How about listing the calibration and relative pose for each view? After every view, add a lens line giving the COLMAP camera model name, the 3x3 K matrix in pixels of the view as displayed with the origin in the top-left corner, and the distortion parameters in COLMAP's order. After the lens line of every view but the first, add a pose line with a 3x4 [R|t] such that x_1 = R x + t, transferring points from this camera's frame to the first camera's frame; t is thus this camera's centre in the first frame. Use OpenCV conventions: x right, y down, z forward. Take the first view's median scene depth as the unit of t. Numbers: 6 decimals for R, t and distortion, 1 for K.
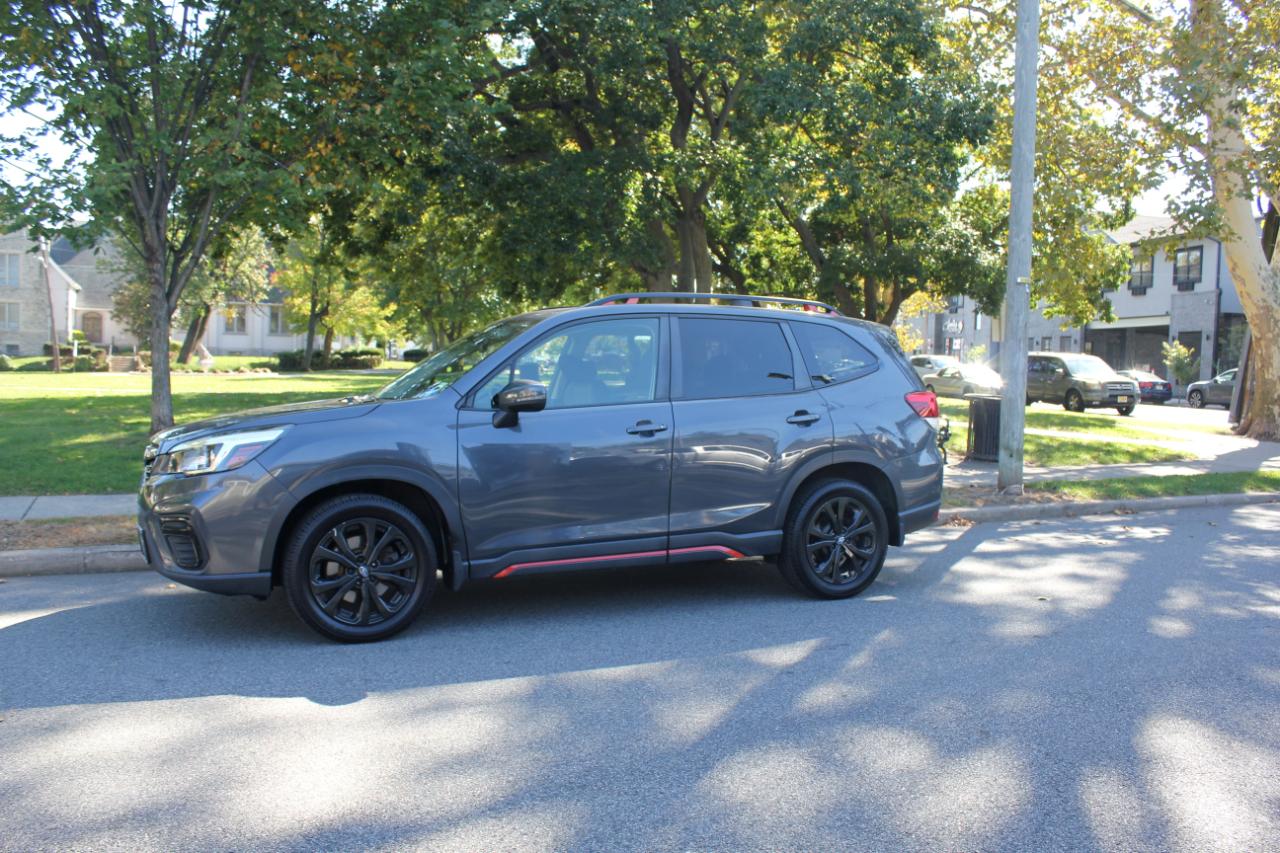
lens RADIAL K [[1071.3, 0, 640.9], [0, 1071.3, 428.0], [0, 0, 1]] dist [-0.159726, 0.156512]
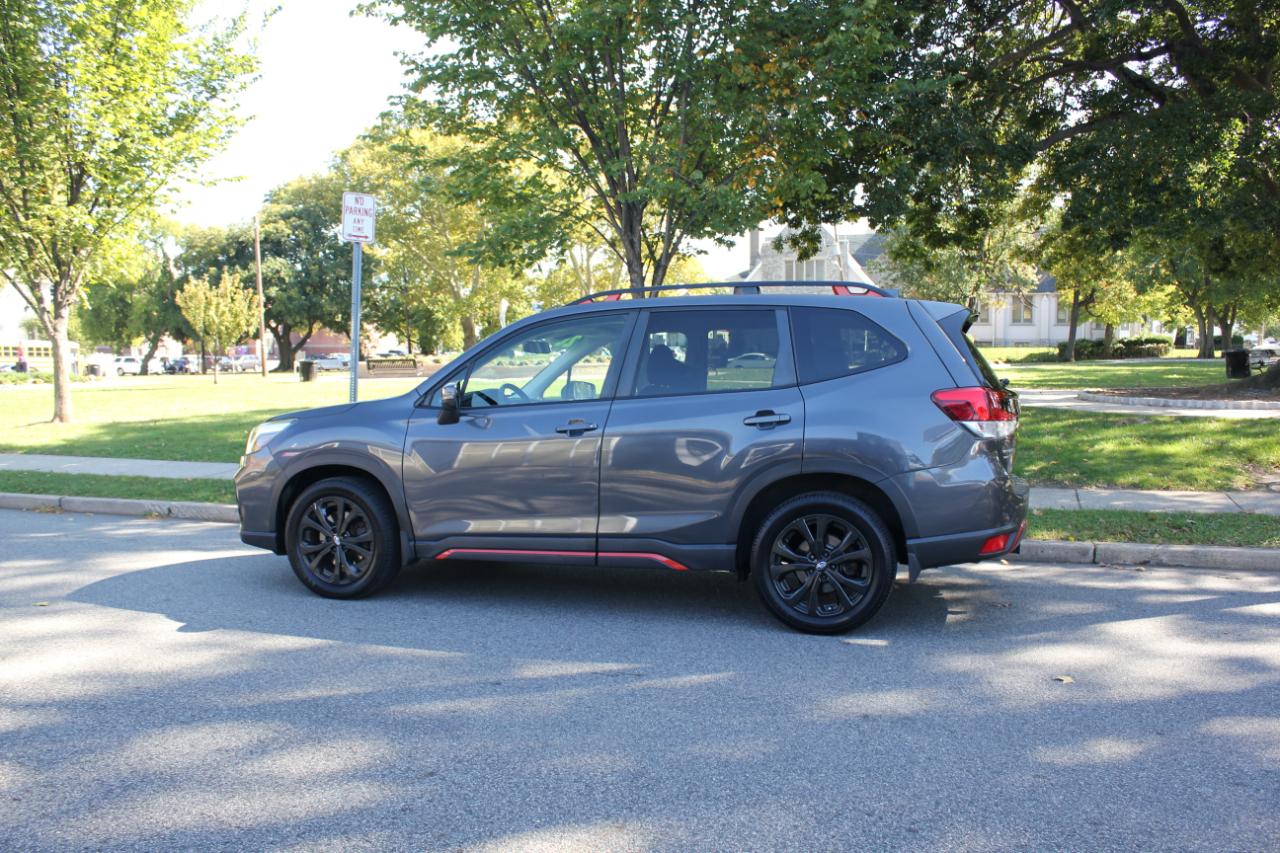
lens RADIAL K [[1071.3, 0, 640.9], [0, 1071.3, 428.0], [0, 0, 1]] dist [-0.159726, 0.156512]
pose [[0.724942, 0.021541, -0.688473, 0.243620], [-0.015100, 0.999768, 0.015382, -0.005104], [0.688645, -0.000755, 0.725098, 0.106887]]
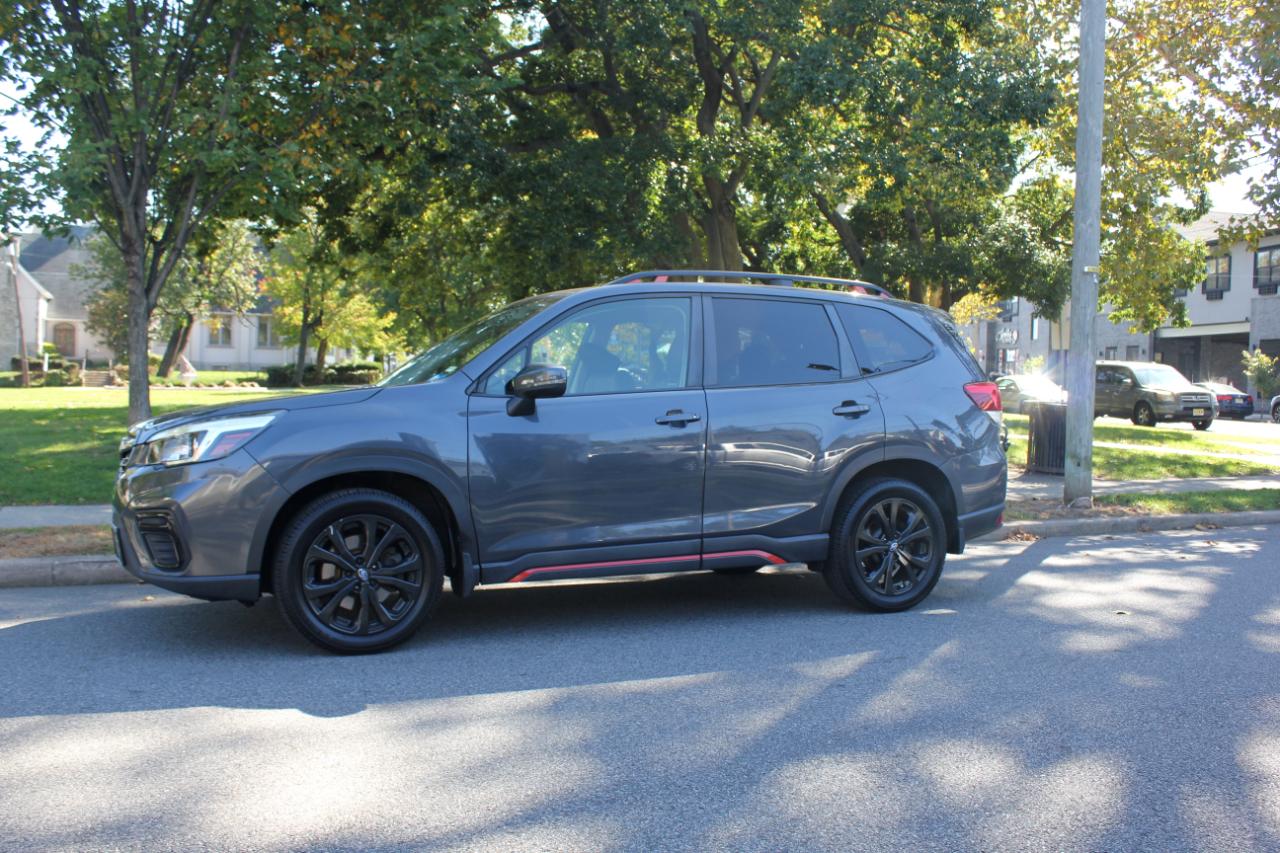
lens RADIAL K [[1173.1, 0, 639.4], [0, 1173.1, 426.8], [0, 0, 1]] dist [-0.142450, 0.152070]
pose [[0.999800, -0.001623, -0.019954, -0.002340], [0.001204, 0.999779, -0.020996, 0.009307], [0.019984, 0.020968, 0.999580, 0.005195]]
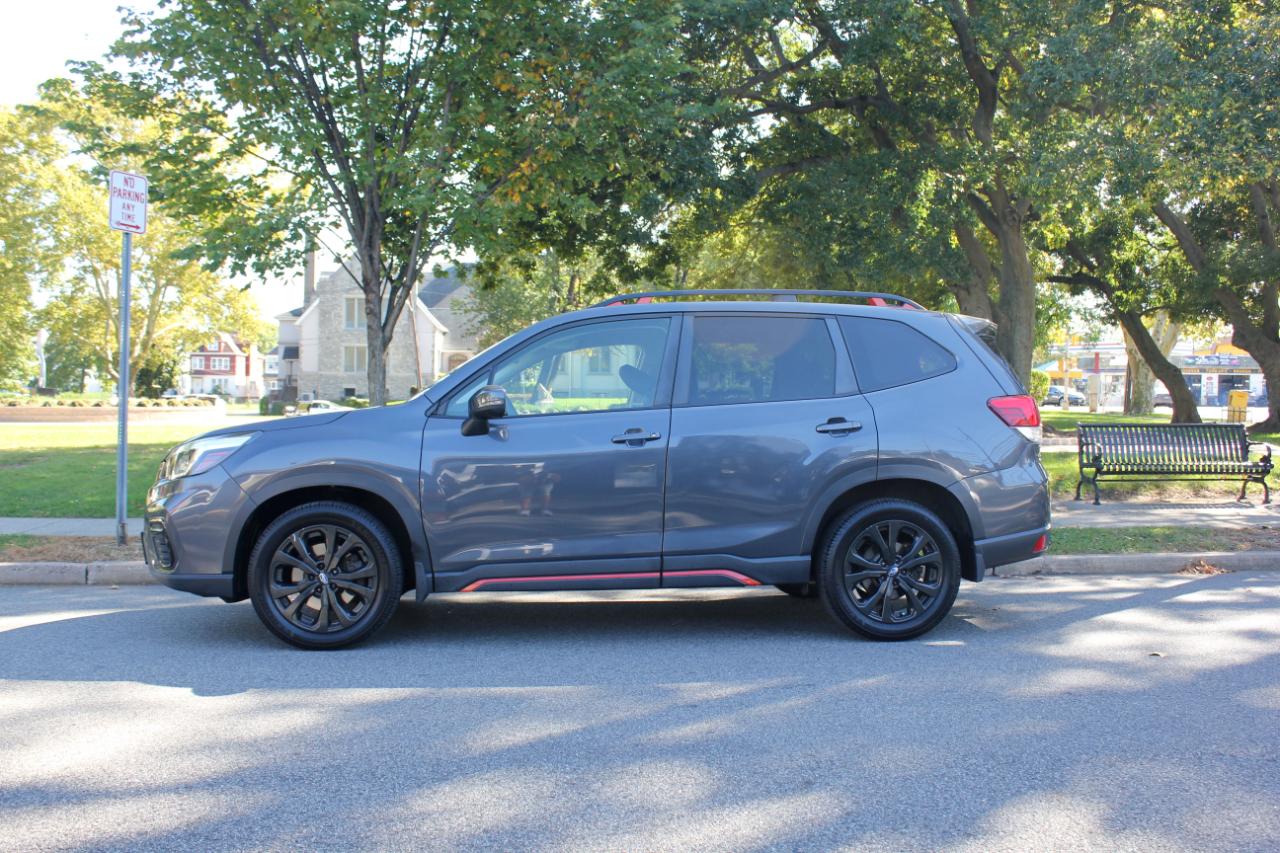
lens RADIAL K [[1194.1, 0, 642.2], [0, 1194.1, 419.1], [0, 0, 1]] dist [-0.154501, 0.177335]
pose [[0.938528, -0.013362, -0.344944, 0.120248], [-0.003059, 0.998889, -0.047017, 0.010893], [0.345189, 0.045182, 0.937445, 0.015844]]
